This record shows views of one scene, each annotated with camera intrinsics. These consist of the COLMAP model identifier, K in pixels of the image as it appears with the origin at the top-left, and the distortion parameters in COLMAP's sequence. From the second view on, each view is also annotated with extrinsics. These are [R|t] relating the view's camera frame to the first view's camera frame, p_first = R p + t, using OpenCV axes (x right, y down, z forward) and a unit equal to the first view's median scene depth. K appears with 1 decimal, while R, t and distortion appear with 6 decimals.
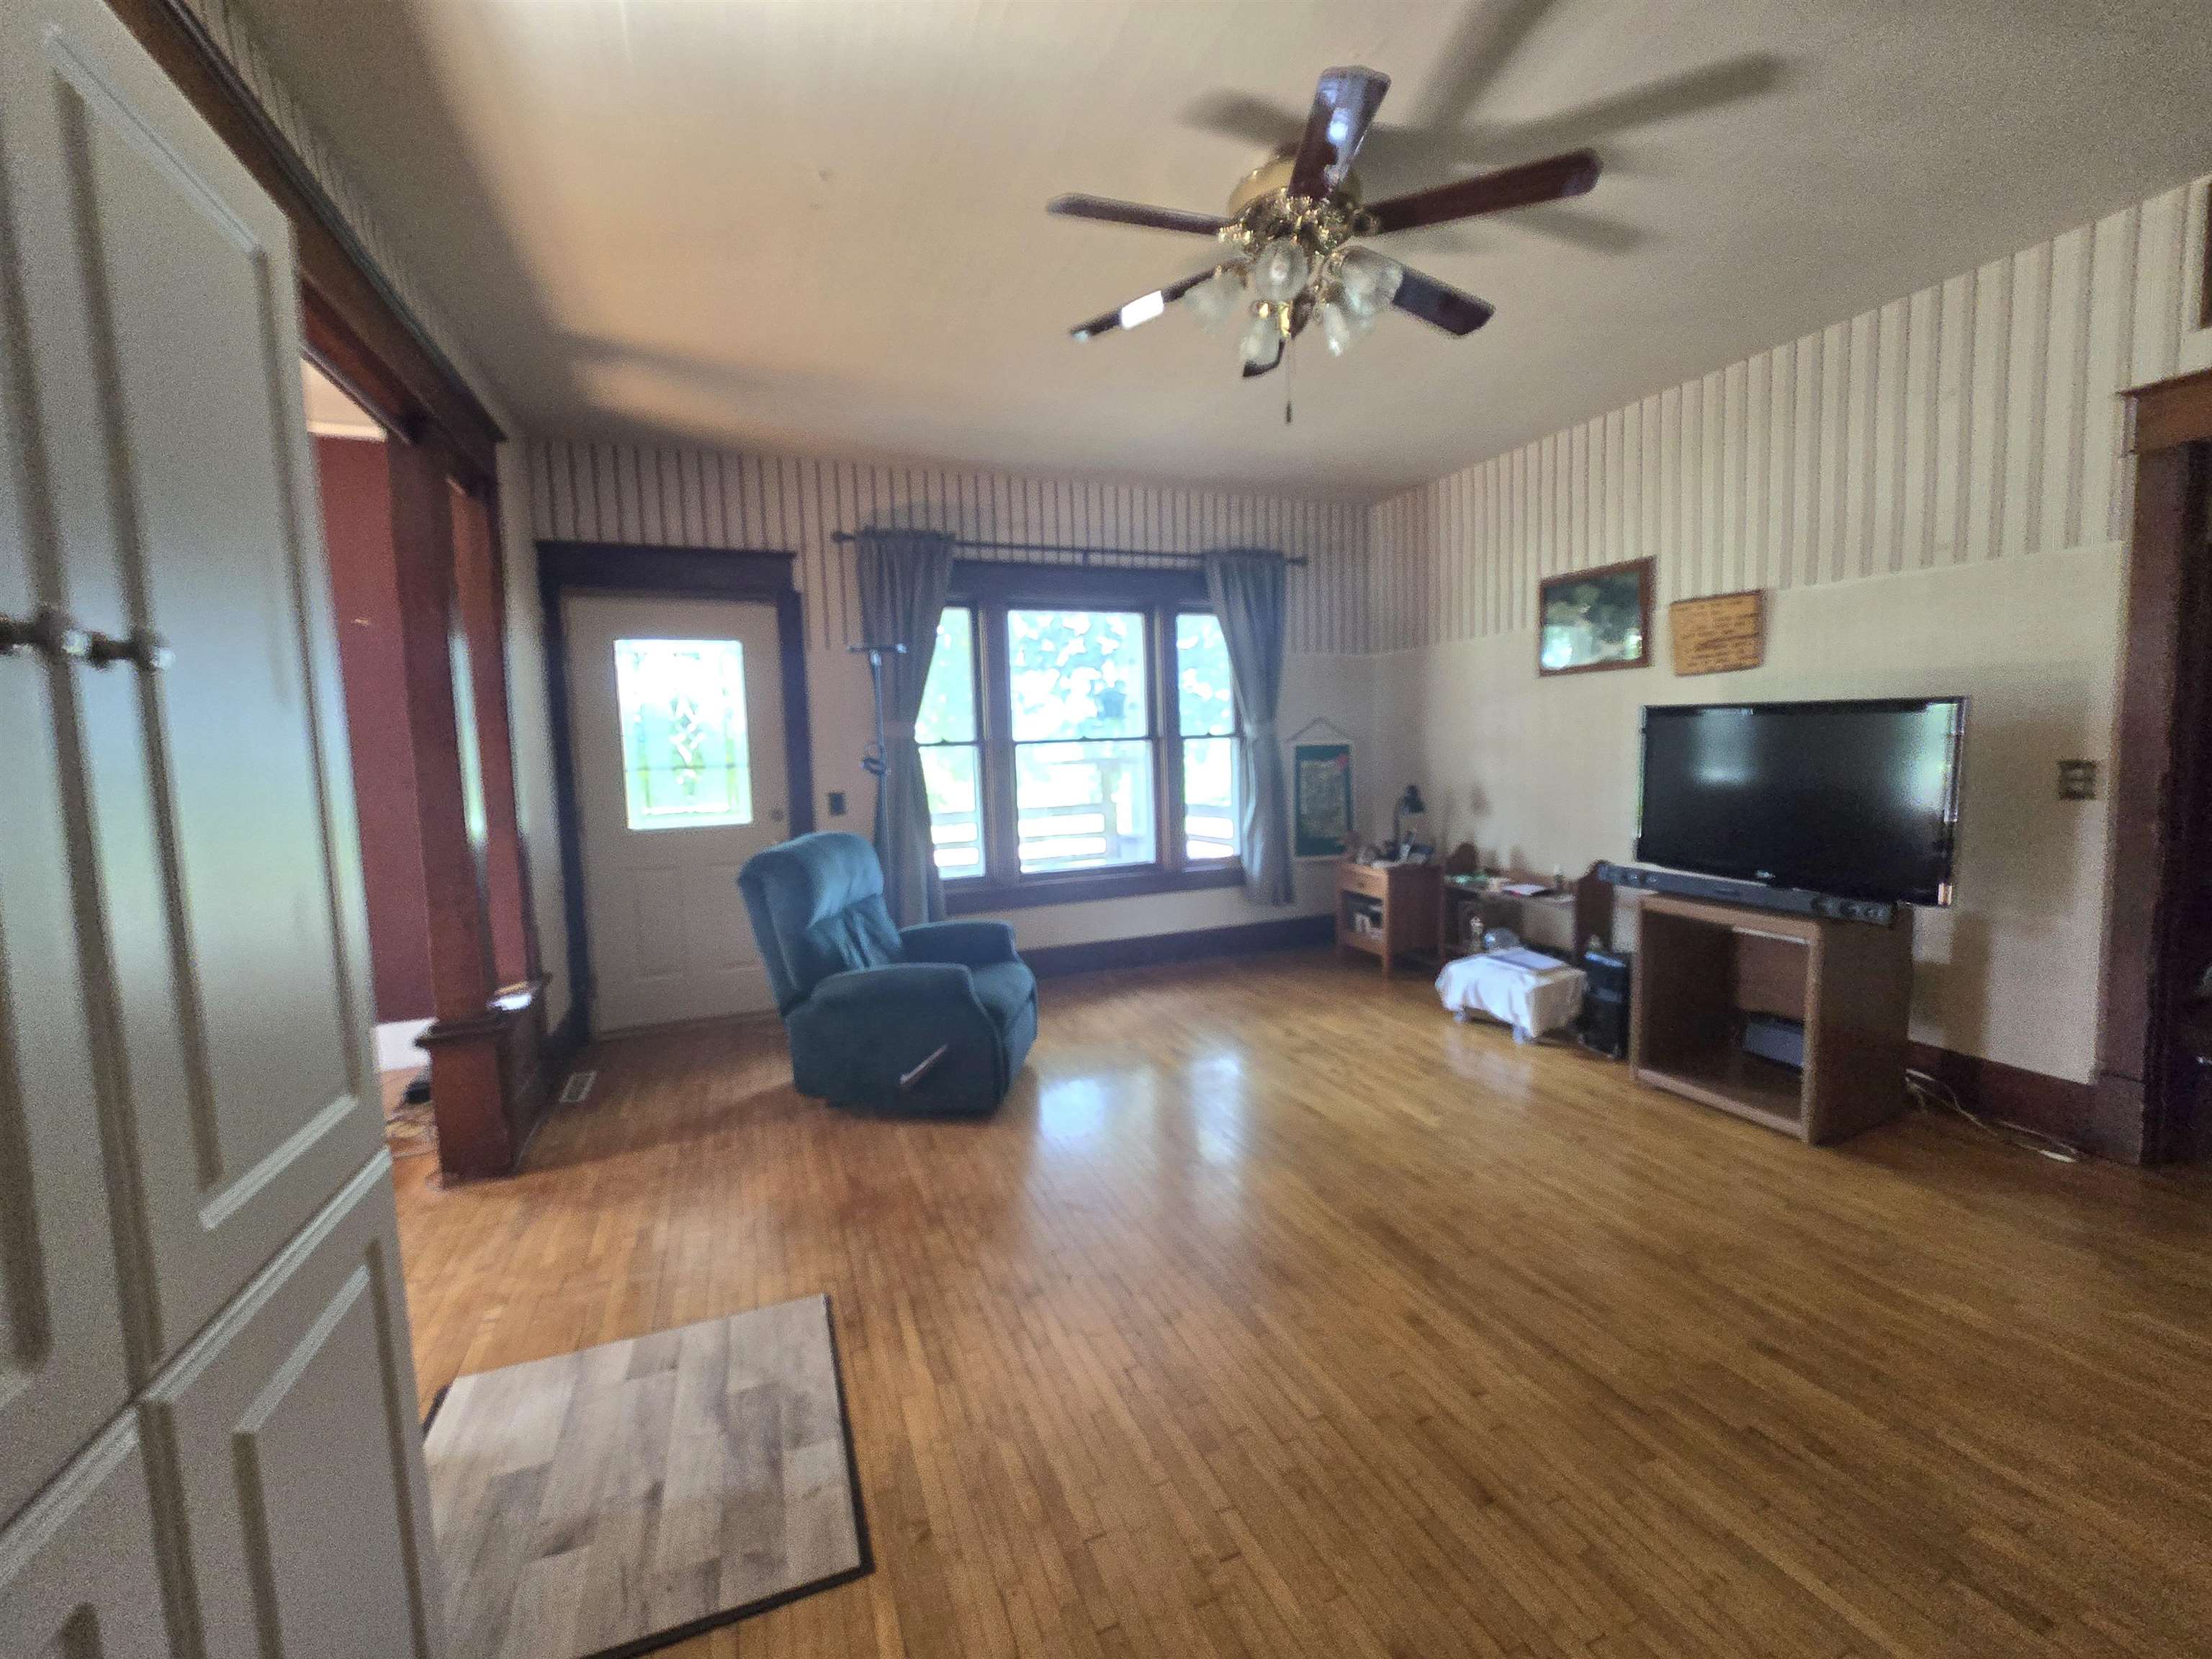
lens RADIAL K [[883.9, 0, 1083.5], [0, 883.9, 825.0], [0, 0, 1]] dist [0.000568, 0.000004]
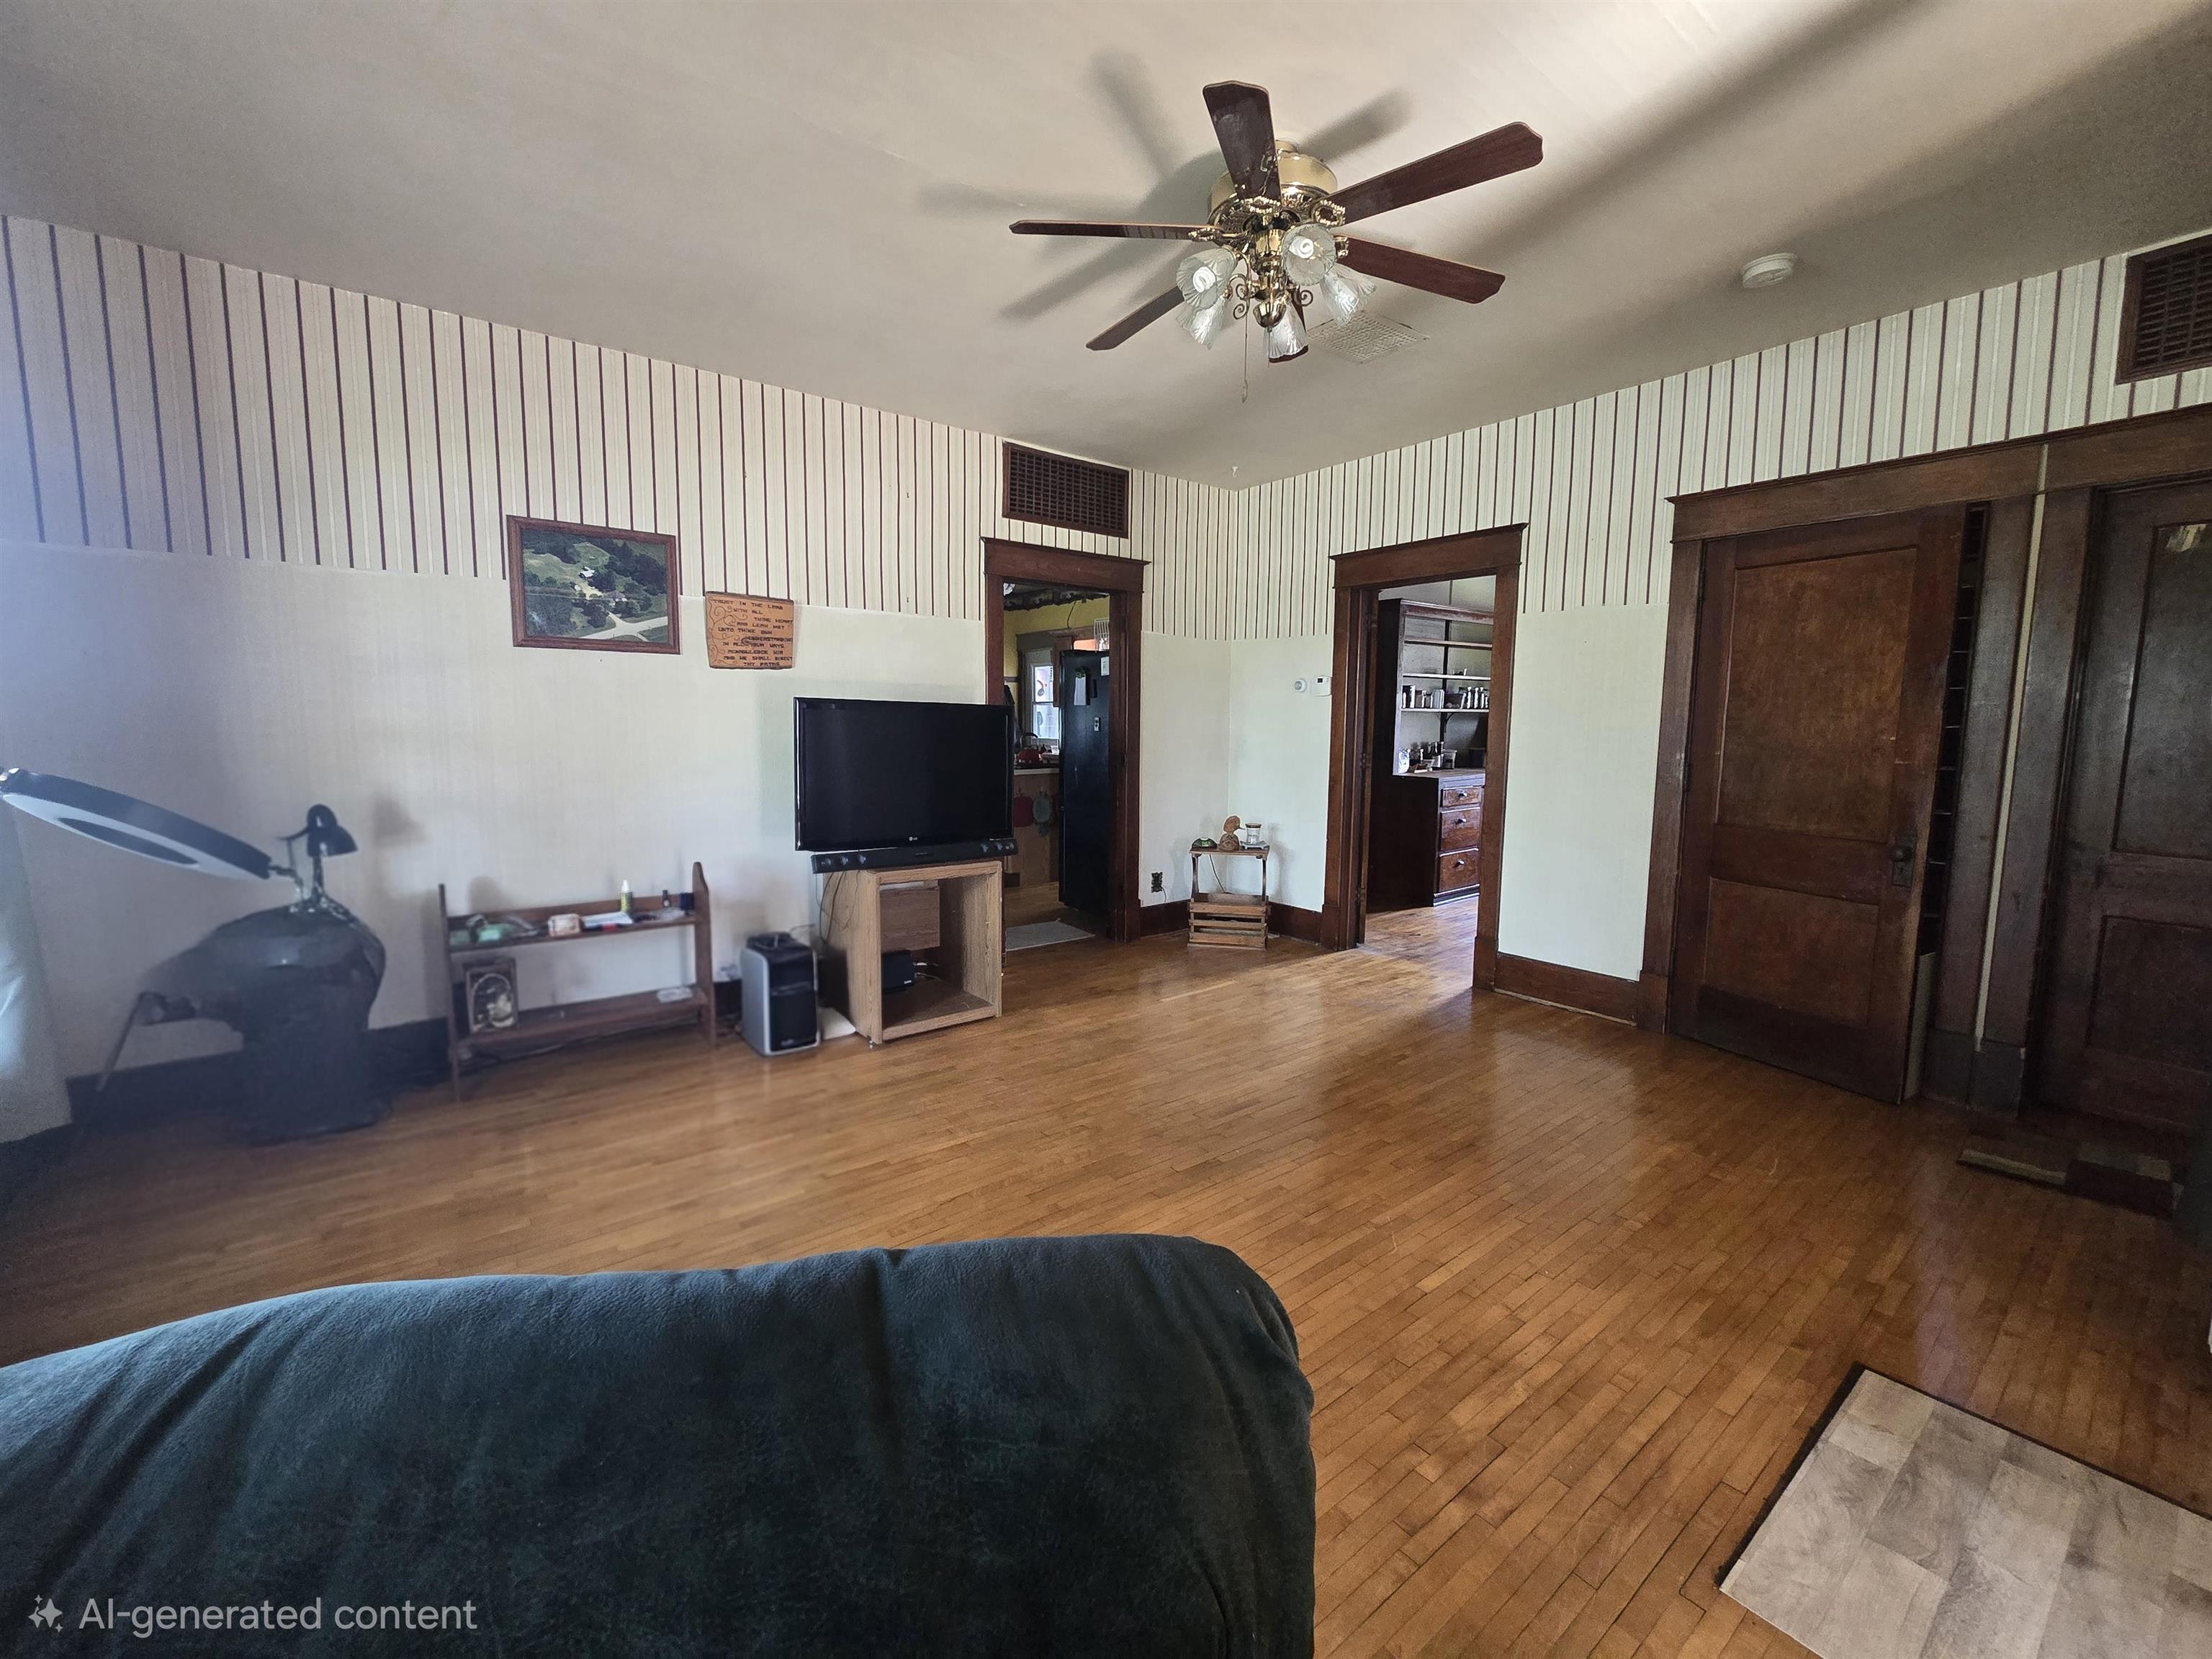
lens RADIAL K [[903.0, 0, 1096.3], [0, 903.0, 809.0], [0, 0, 1]] dist [-0.000259, -0.000643]
pose [[-0.286629, -0.064726, 0.955853, -0.415307], [0.090250, 0.991454, 0.094199, -0.065225], [-0.953781, 0.113266, -0.278338, 0.860125]]
